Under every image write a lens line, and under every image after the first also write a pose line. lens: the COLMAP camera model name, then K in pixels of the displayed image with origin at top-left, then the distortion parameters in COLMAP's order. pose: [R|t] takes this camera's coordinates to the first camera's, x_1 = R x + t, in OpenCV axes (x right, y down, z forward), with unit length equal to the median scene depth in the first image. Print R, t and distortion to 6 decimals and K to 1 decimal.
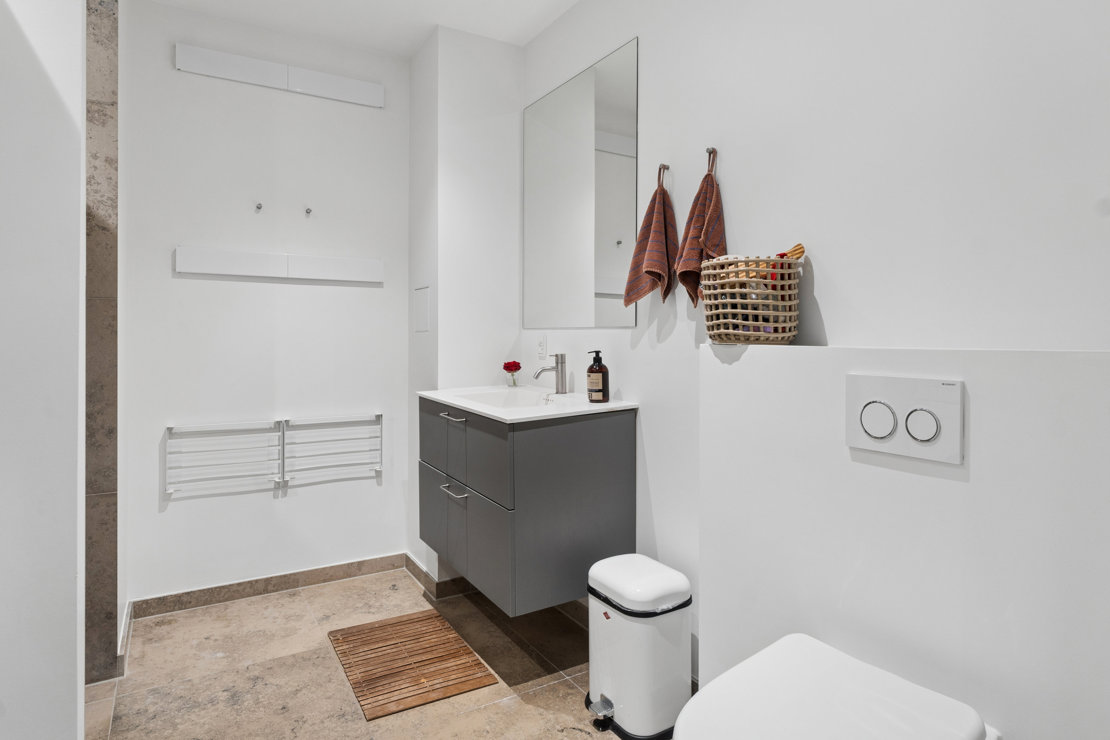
lens RADIAL K [[615.6, 0, 554.5], [0, 615.6, 343.1], [0, 0, 1]] dist [-0.001918, -0.000123]
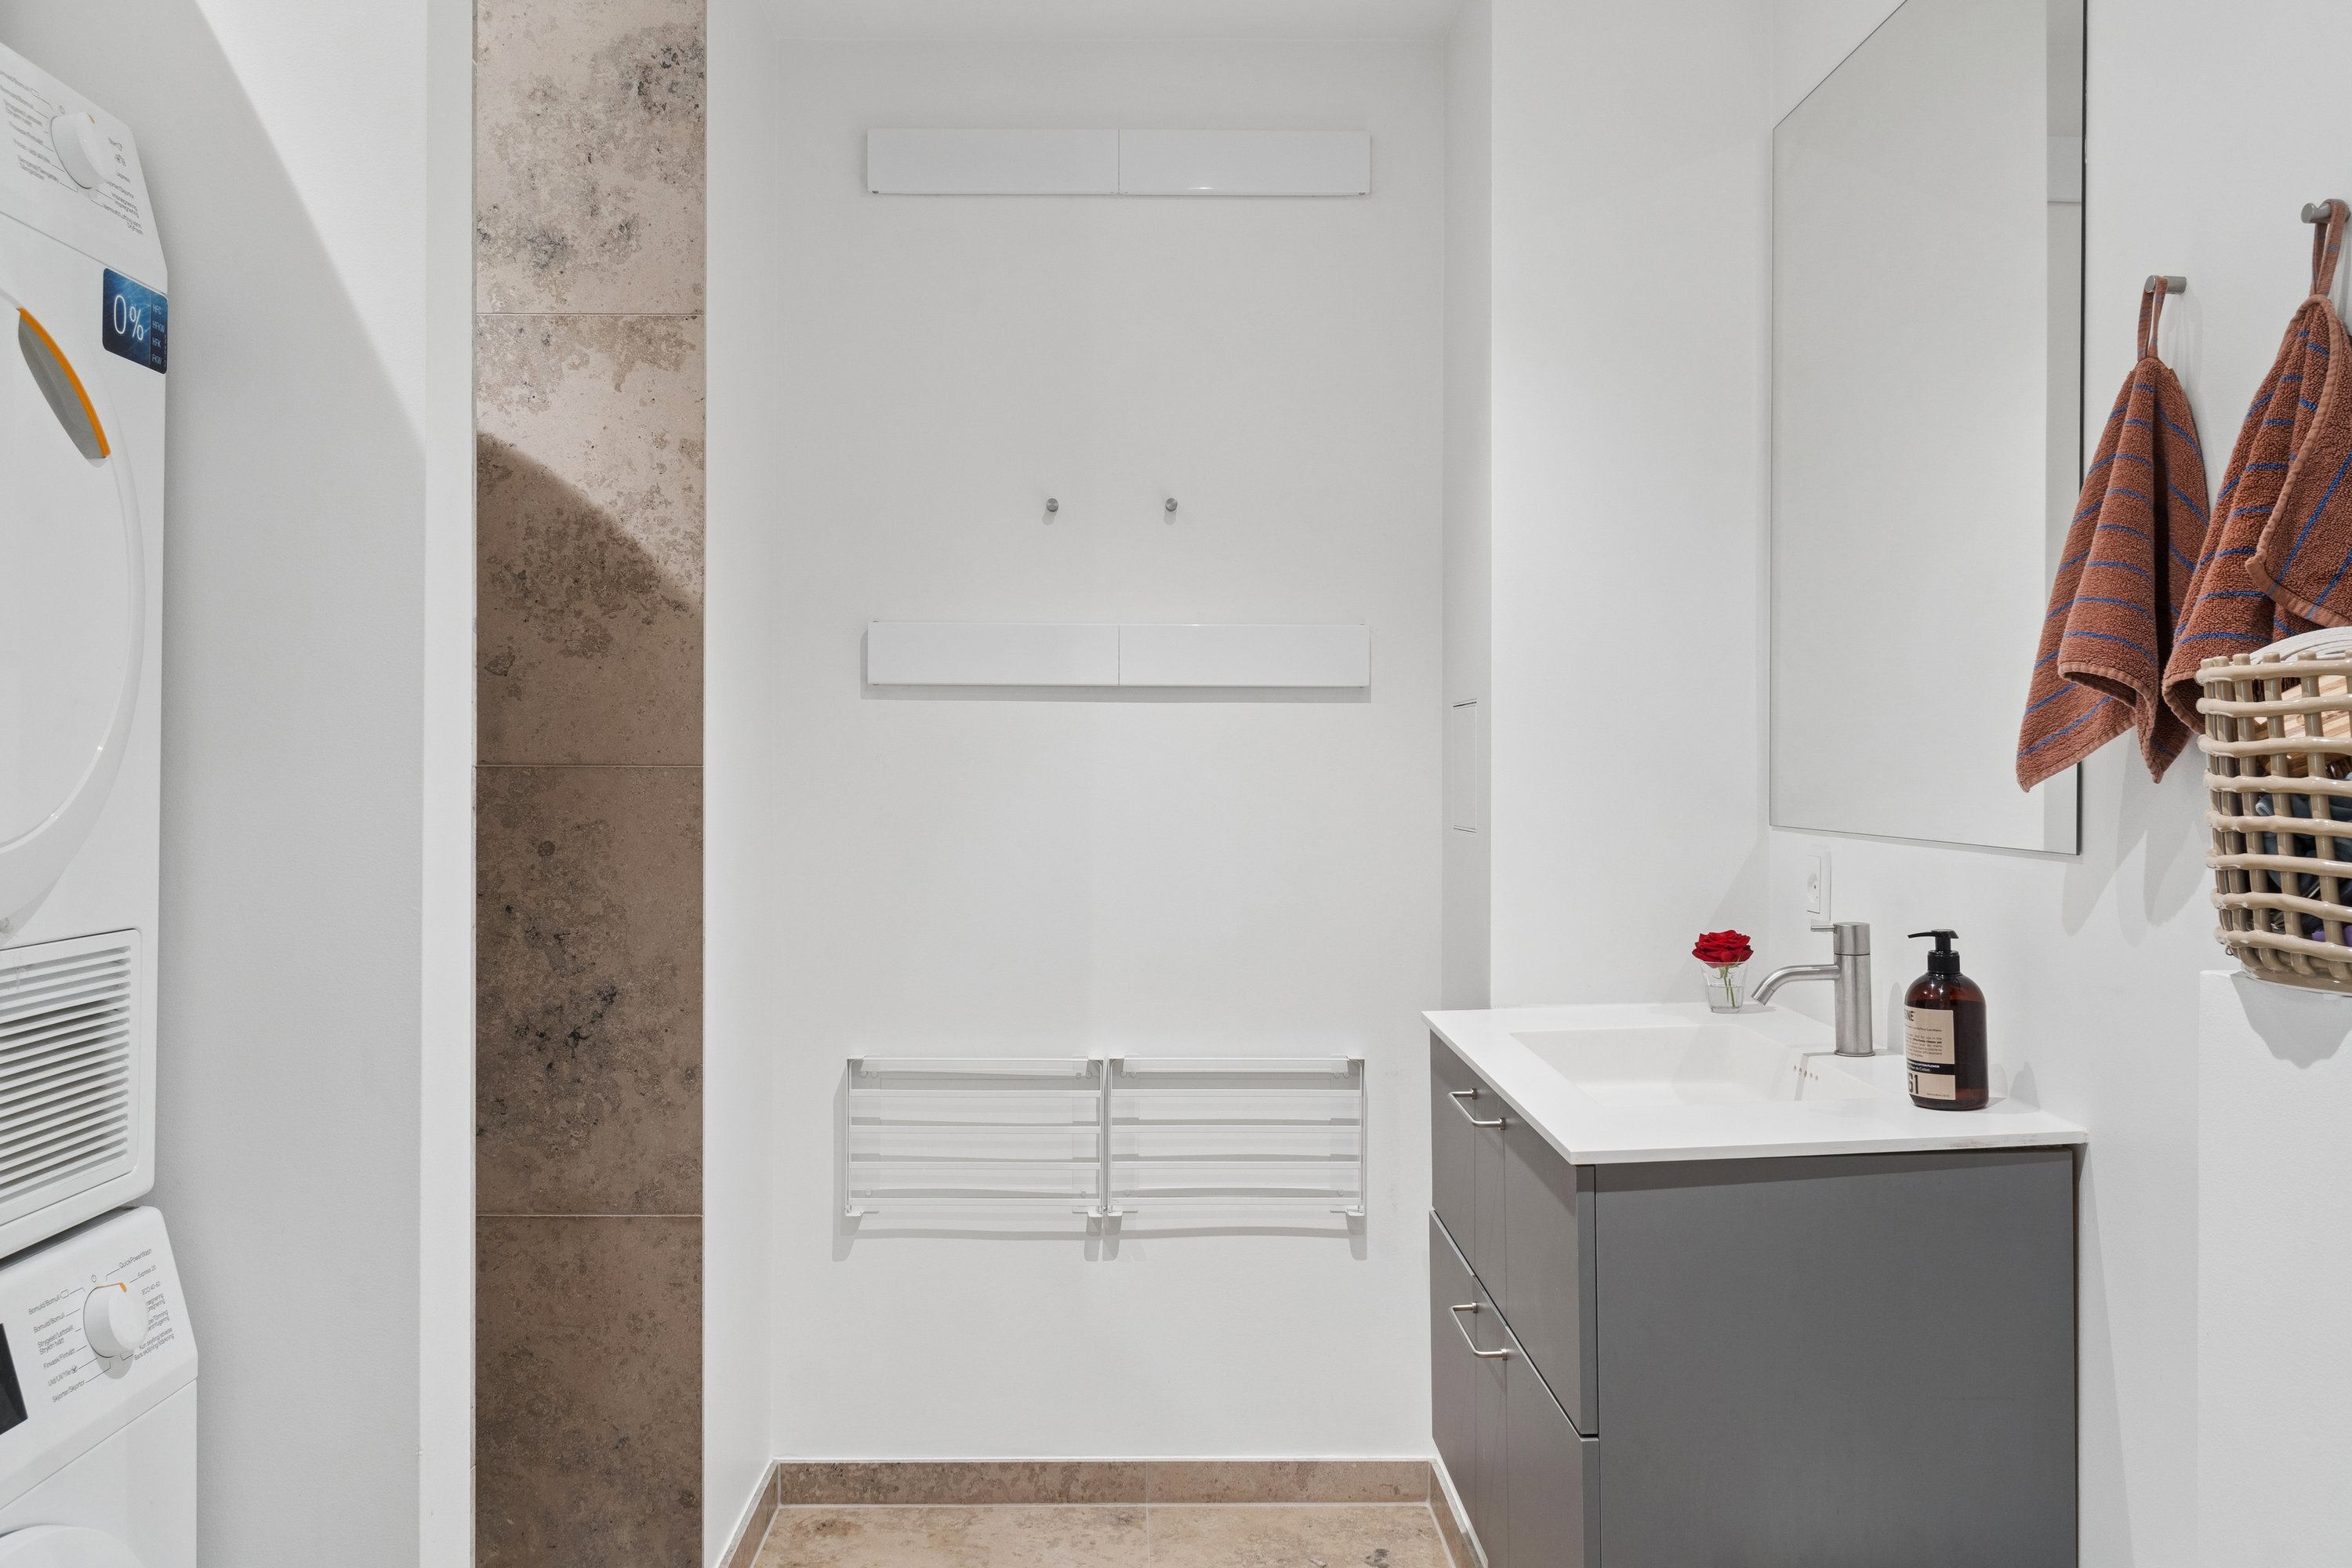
lens RADIAL K [[1751.6, 0, 1176.0], [0, 1751.6, 784.0], [0, 0, 1]] dist [-0.007277, 0.003152]
pose [[0.866023, 0.004736, -0.499982, 0.153462], [-0.004708, 0.999988, 0.001317, -0.051685], [0.499982, 0.001213, 0.866035, 0.086622]]
